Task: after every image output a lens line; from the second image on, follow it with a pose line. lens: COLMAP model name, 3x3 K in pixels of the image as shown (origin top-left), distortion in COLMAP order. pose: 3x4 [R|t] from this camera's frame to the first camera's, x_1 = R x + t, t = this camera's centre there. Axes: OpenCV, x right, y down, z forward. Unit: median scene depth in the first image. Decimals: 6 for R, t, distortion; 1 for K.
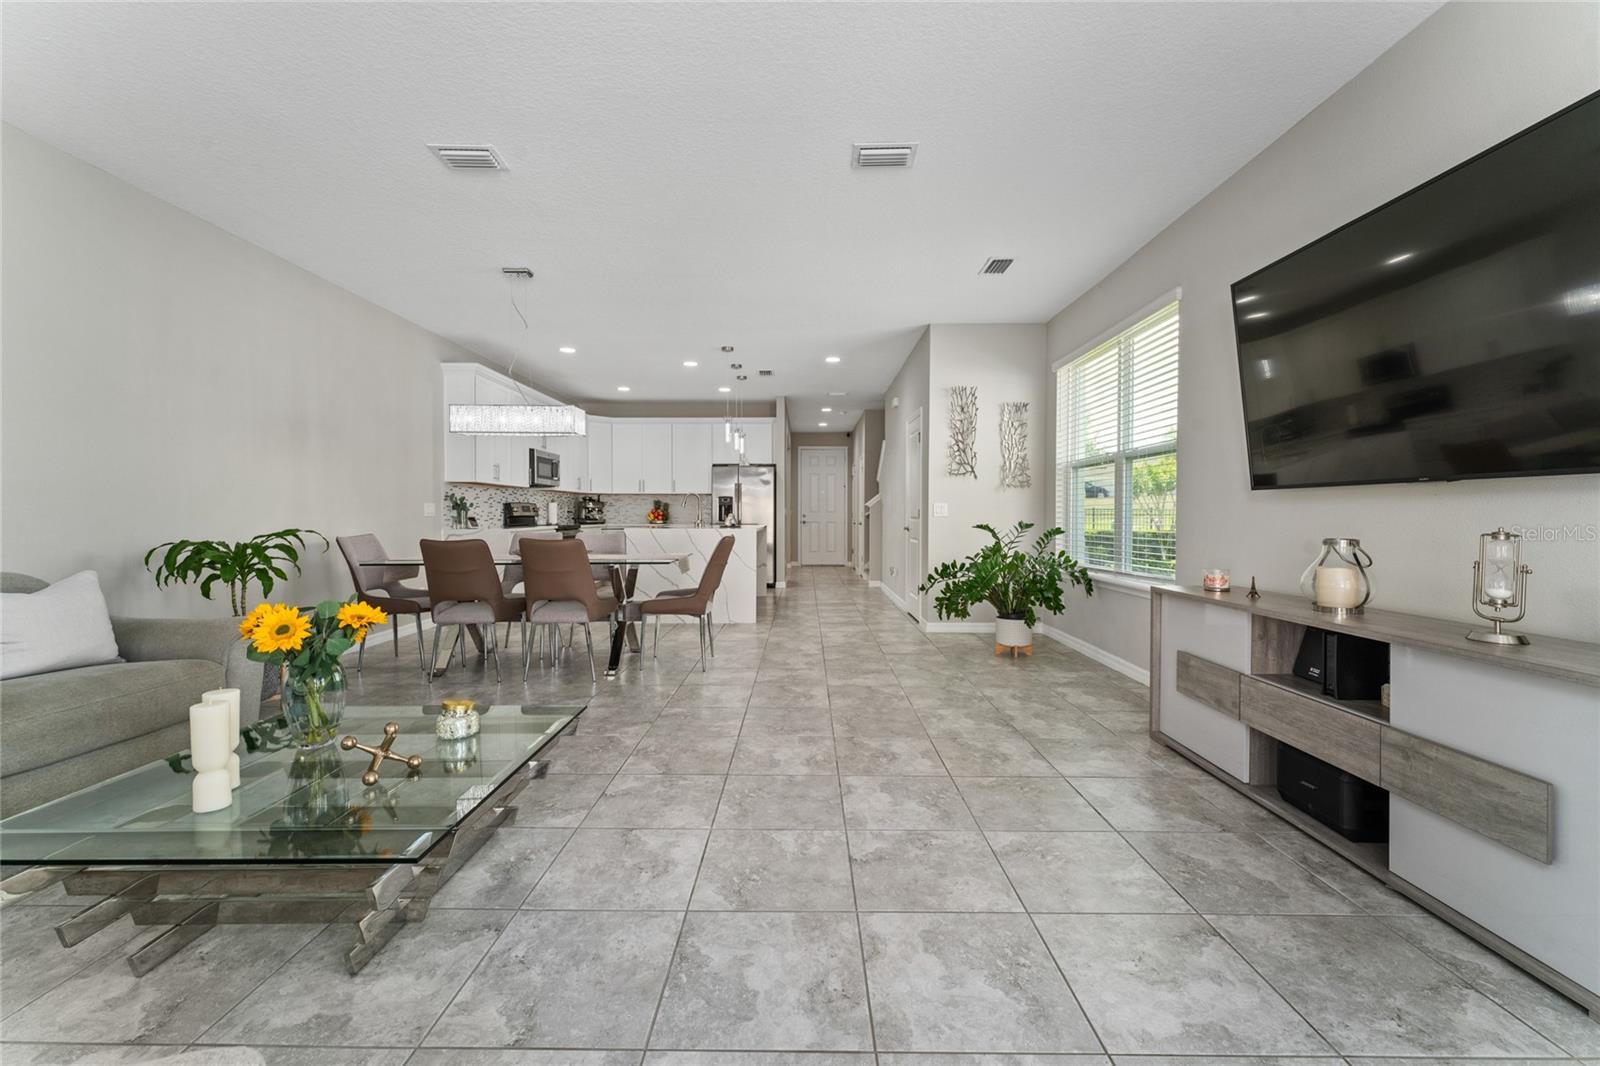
lens RADIAL K [[650.4, 0, 798.5], [0, 650.4, 525.1], [0, 0, 1]] dist [0.000485, 0.000086]
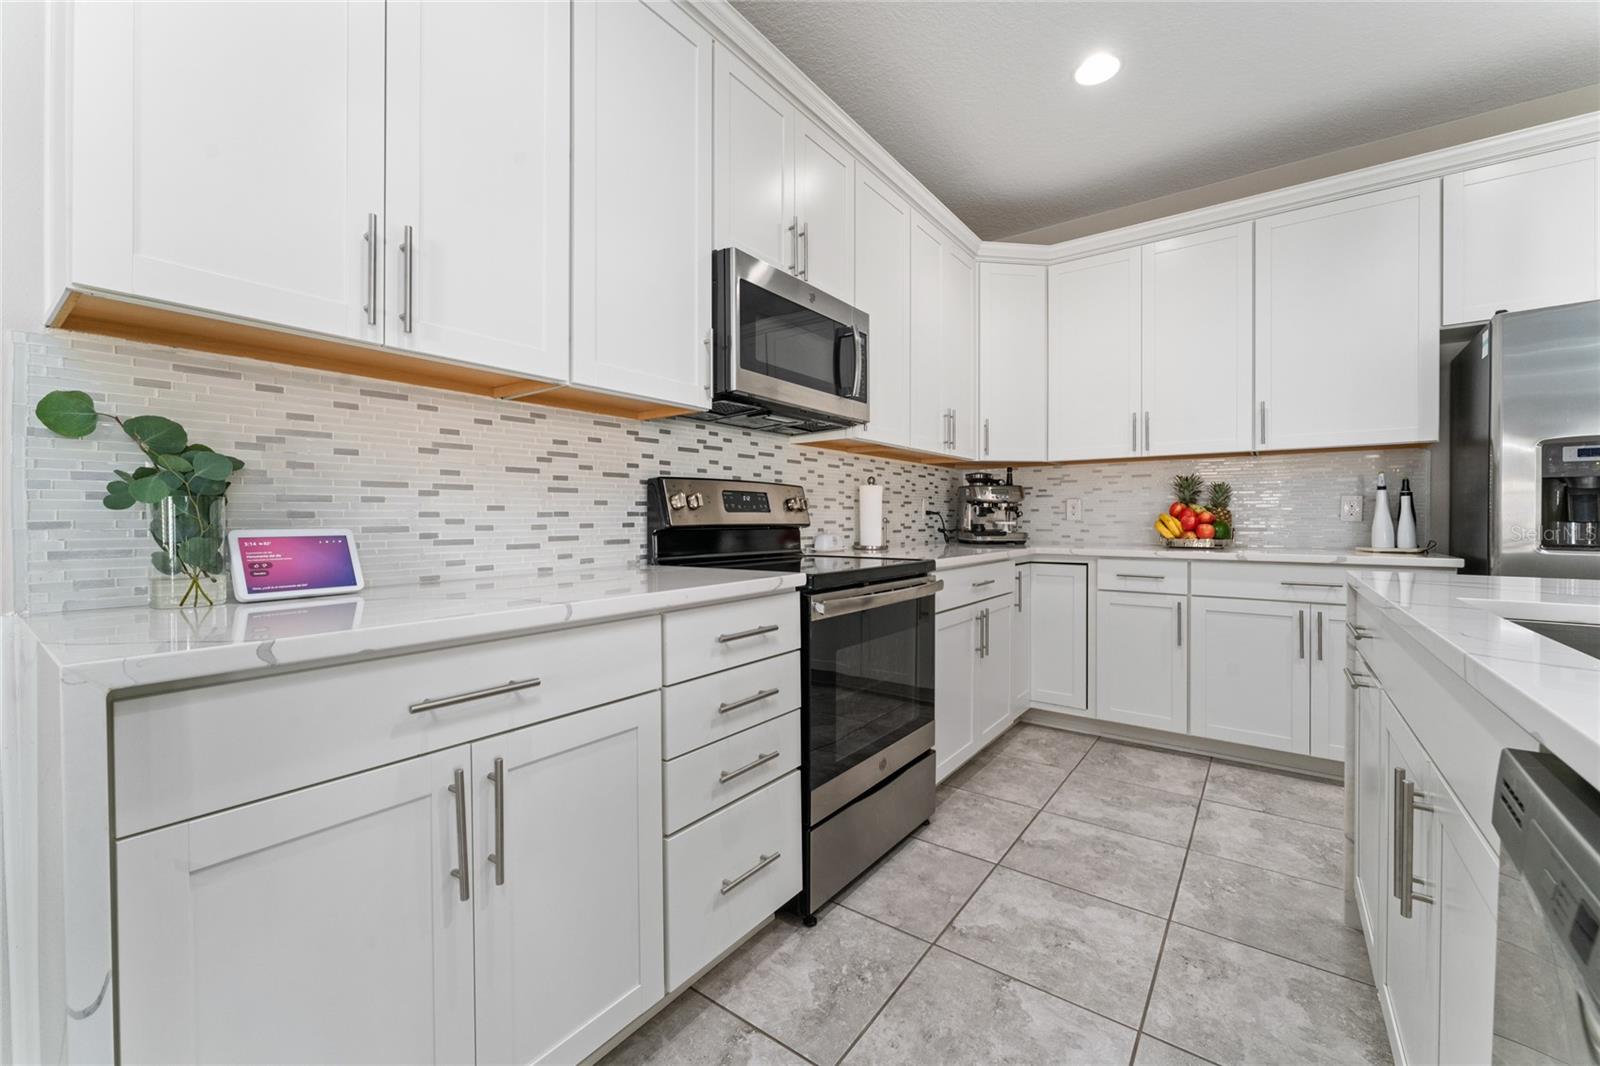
lens RADIAL K [[642.3, 0, 798.3], [0, 642.3, 518.9], [0, 0, 1]] dist [0.000285, 0.000286]
pose [[0.809550, 0.001553, -0.587048, -0.365067], [-0.011109, 0.999858, -0.012673, -0.020604], [0.586945, 0.016781, 0.809453, 1.220287]]
